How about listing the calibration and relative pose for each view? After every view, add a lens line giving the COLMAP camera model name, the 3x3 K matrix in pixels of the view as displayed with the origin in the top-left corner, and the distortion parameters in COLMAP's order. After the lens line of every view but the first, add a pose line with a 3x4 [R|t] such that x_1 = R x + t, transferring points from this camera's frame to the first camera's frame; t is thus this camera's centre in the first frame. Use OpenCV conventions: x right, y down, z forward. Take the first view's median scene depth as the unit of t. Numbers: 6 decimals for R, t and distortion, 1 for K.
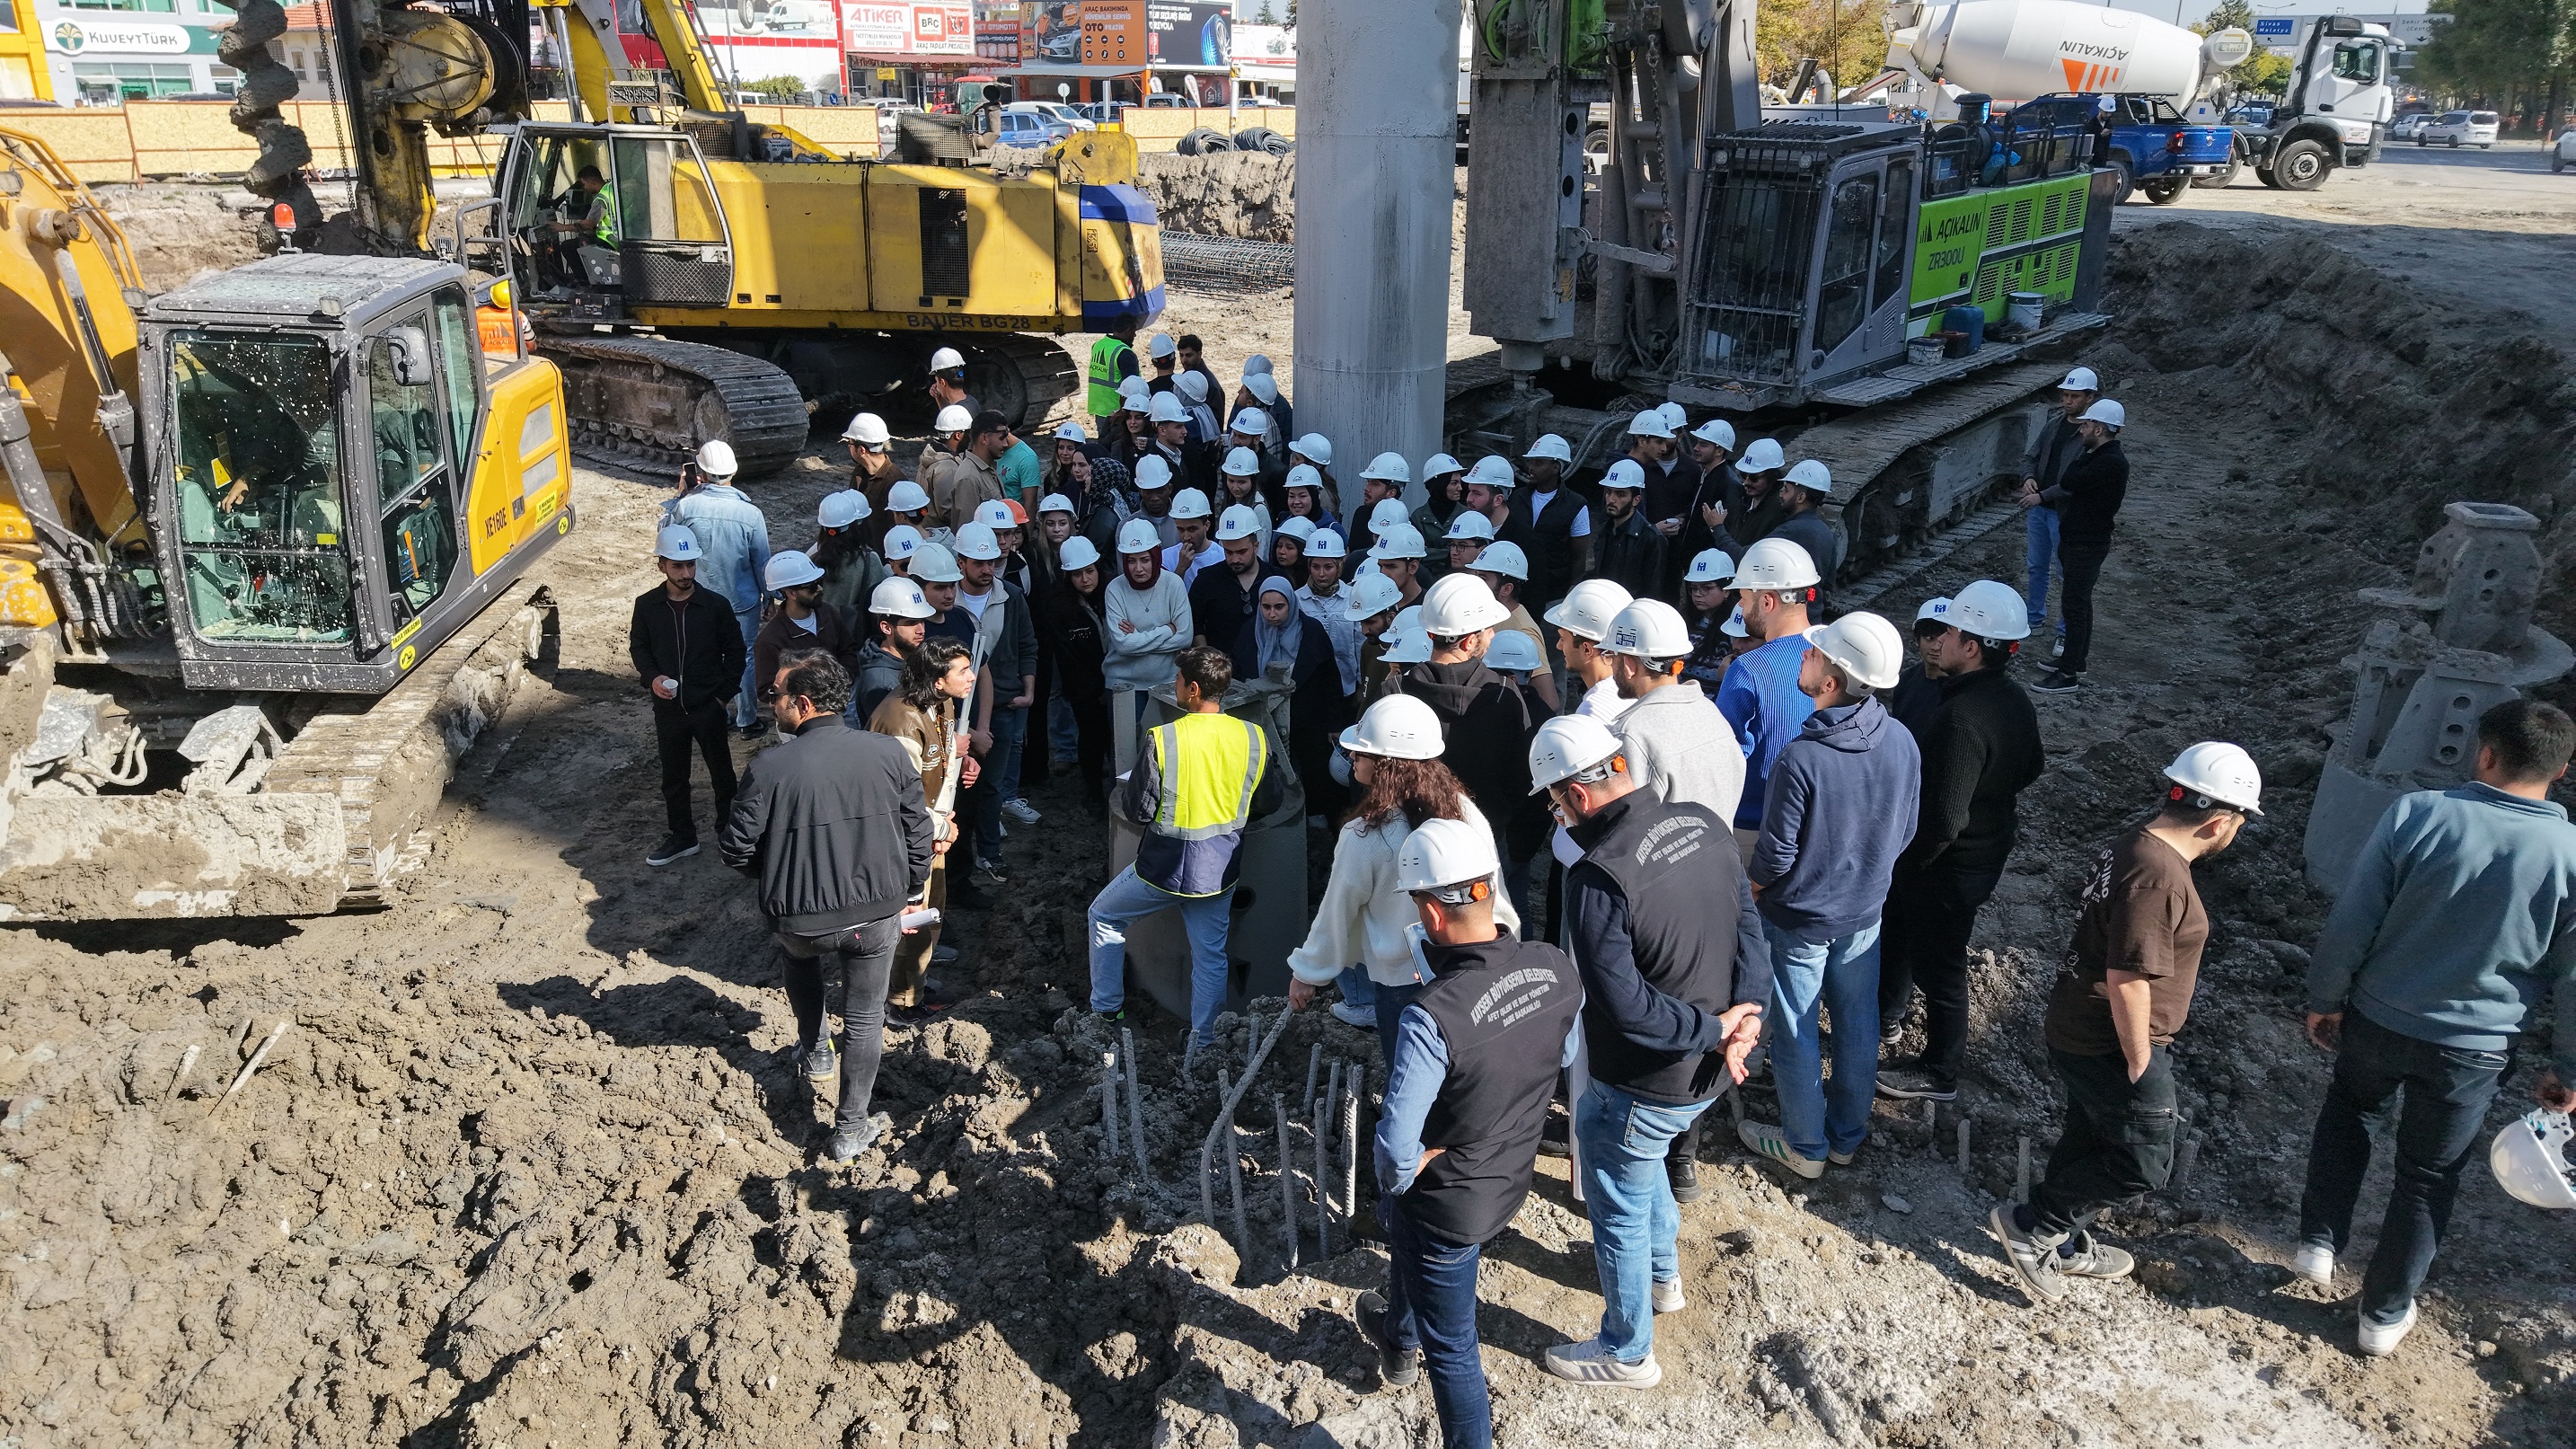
lens RADIAL K [[1768.9, 0, 1298.6], [0, 1768.9, 726.3], [0, 0, 1]] dist [0.017644, -0.011372]
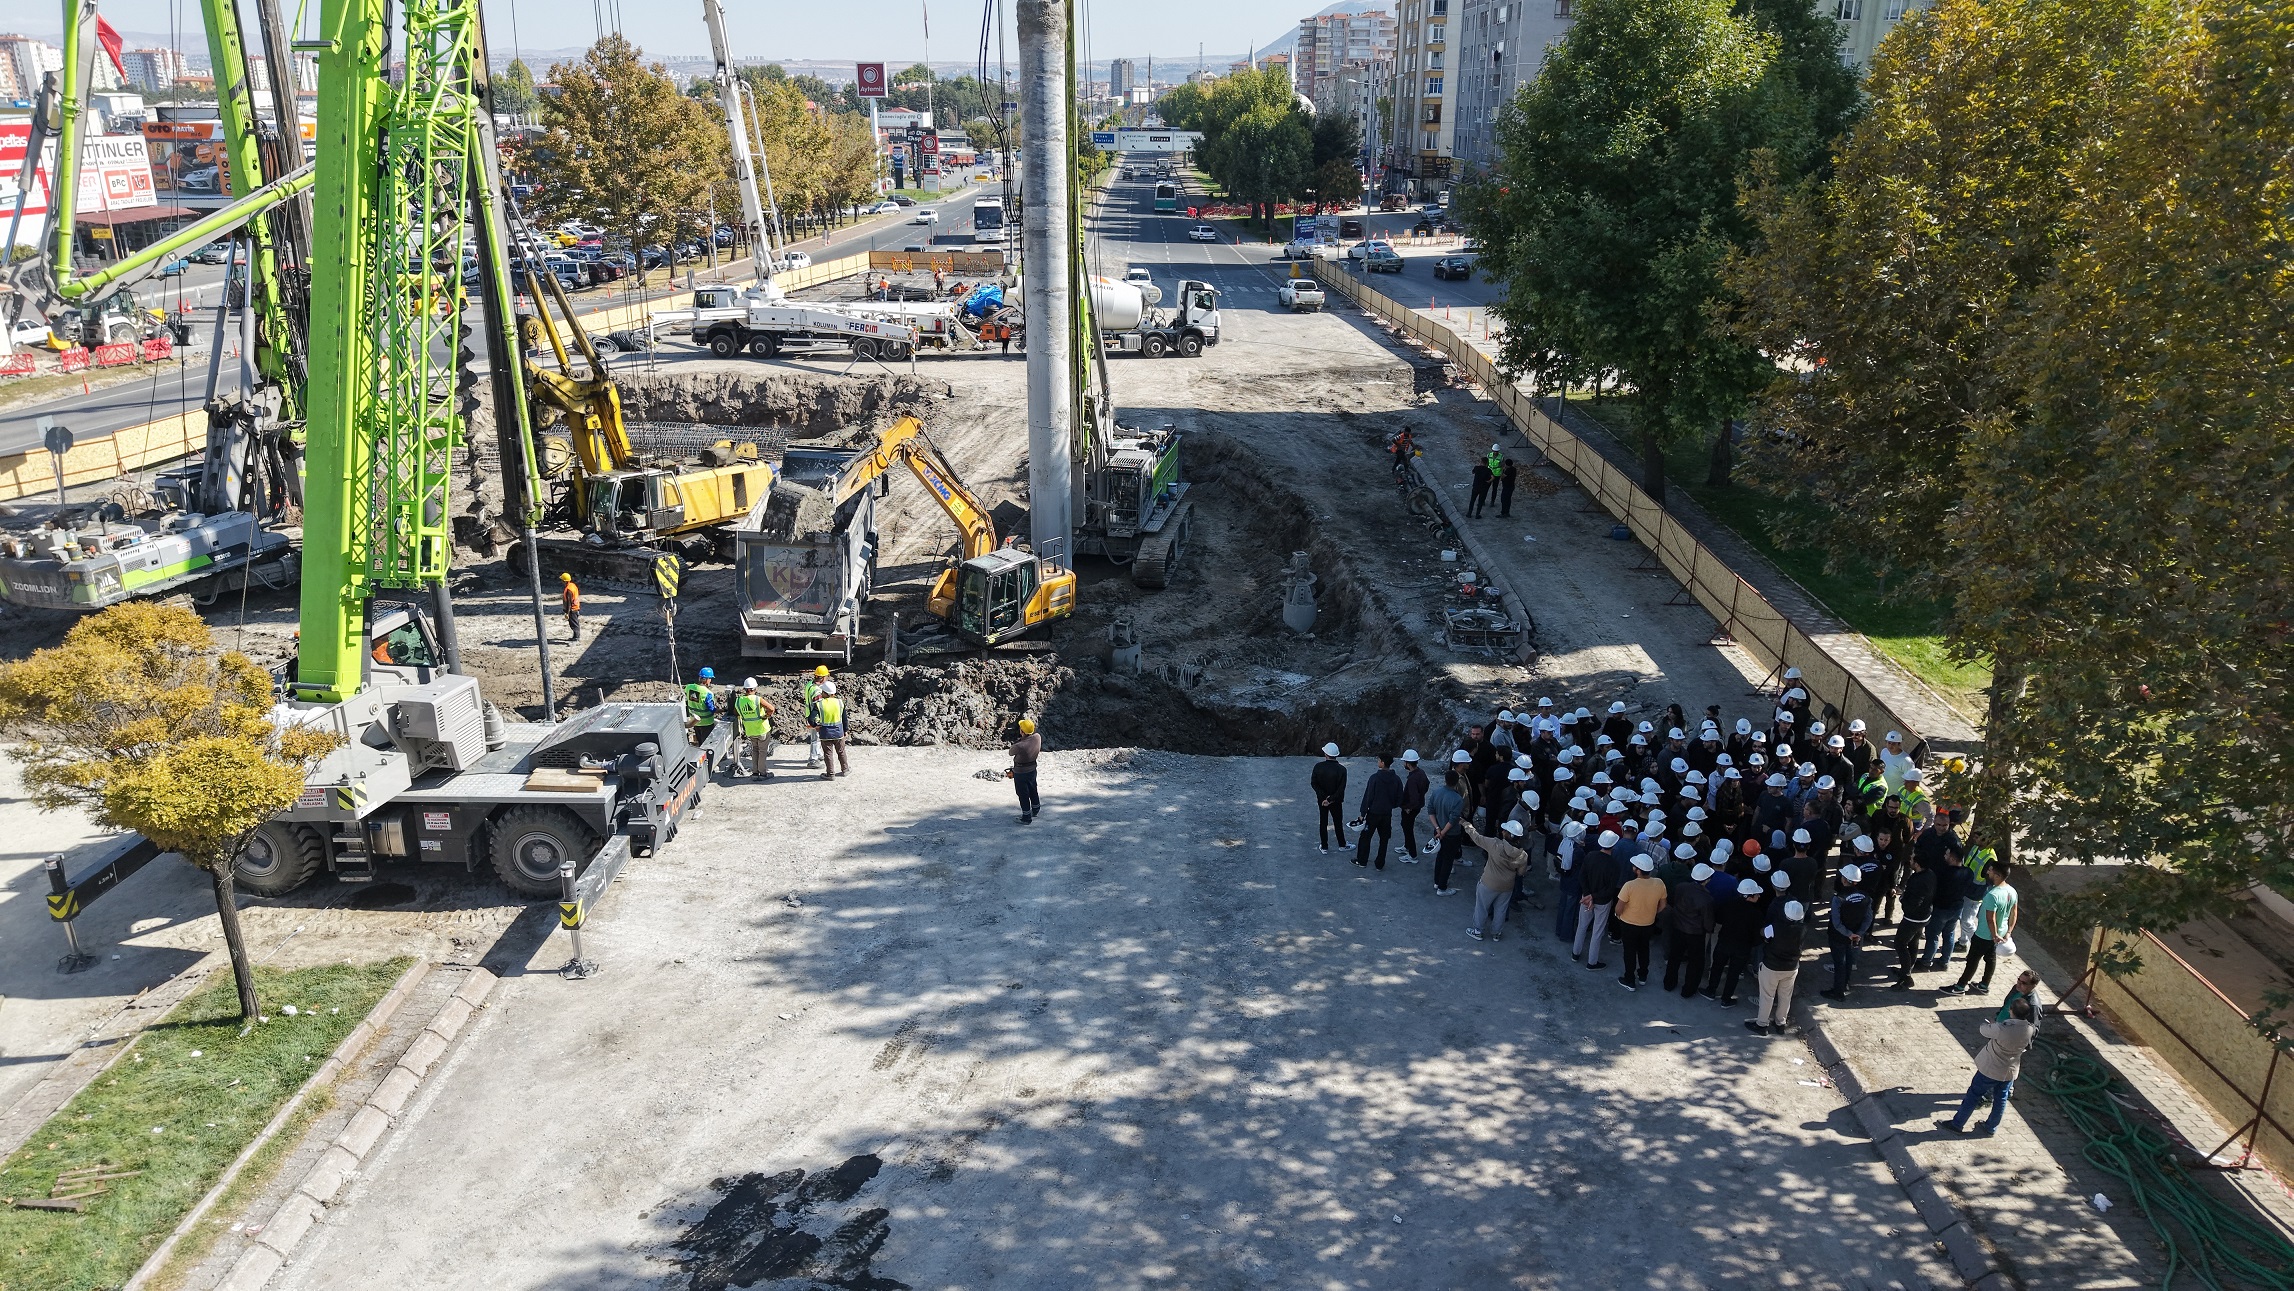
lens RADIAL K [[1575.1, 0, 1165.5], [0, 1575.1, 642.0], [0, 0, 1]] dist [0.017644, -0.011372]
pose [[0.861540, -0.169837, 0.478440, -0.828805], [0.176041, 0.983855, 0.032249, -0.033945], [-0.476192, 0.056441, 0.877528, -1.228048]]
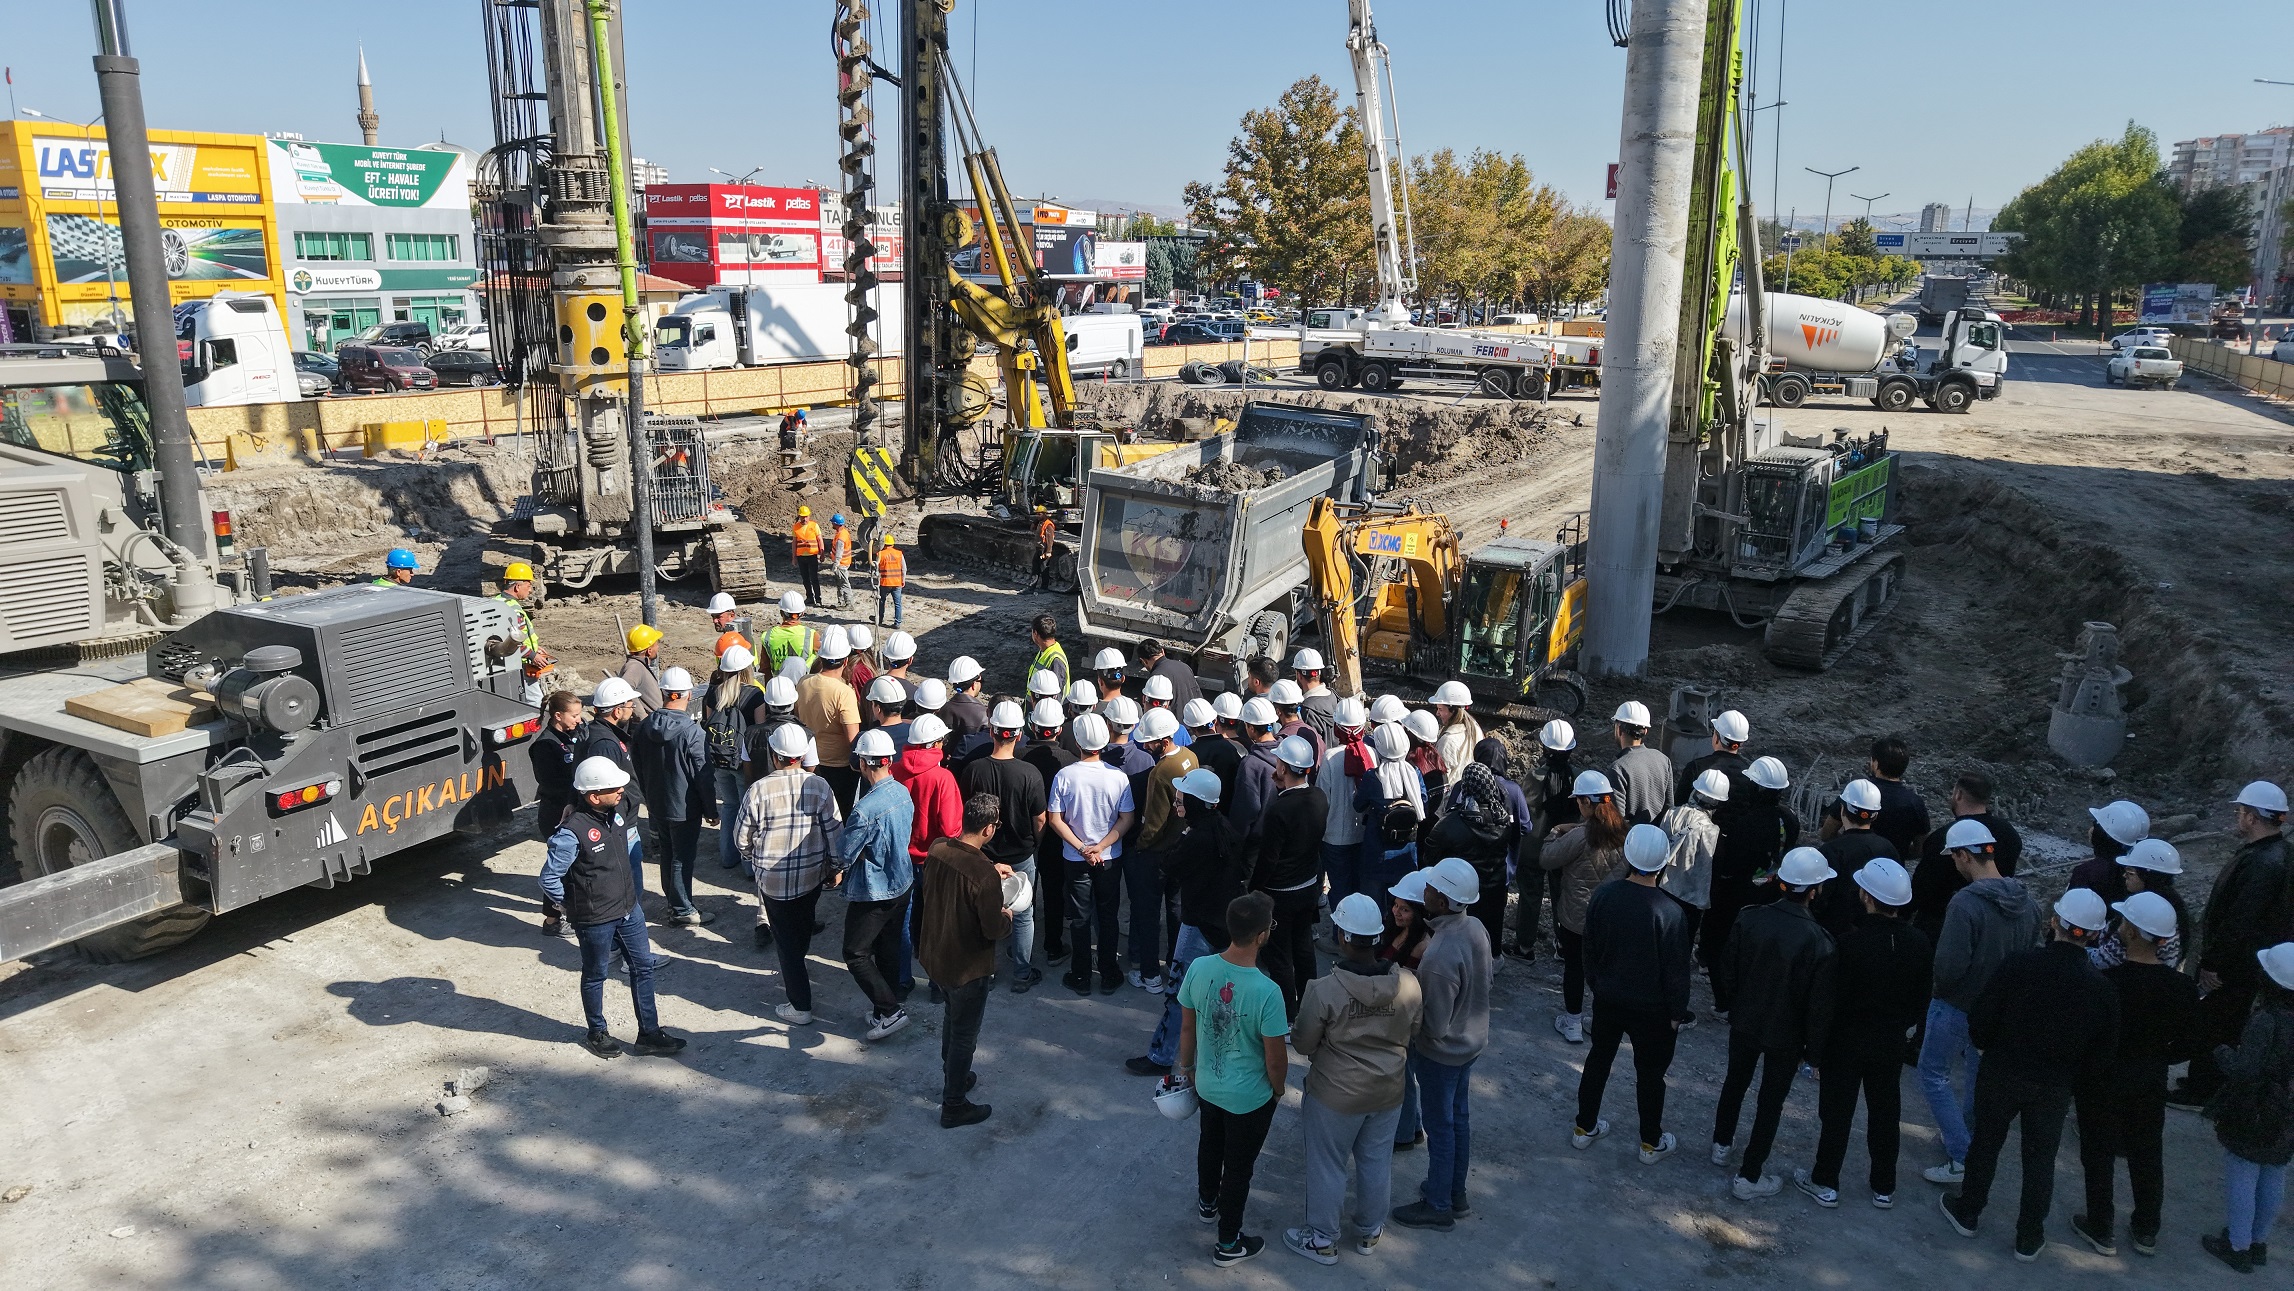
lens RADIAL K [[1575.1, 0, 1152.3], [0, 1575.1, 632.5], [0, 0, 1]] dist [0.017644, -0.011372]
pose [[0.998324, -0.012162, 0.056588, -0.397990], [0.018428, 0.993587, -0.111557, 0.058995], [-0.054869, 0.112413, 0.992146, -0.576199]]
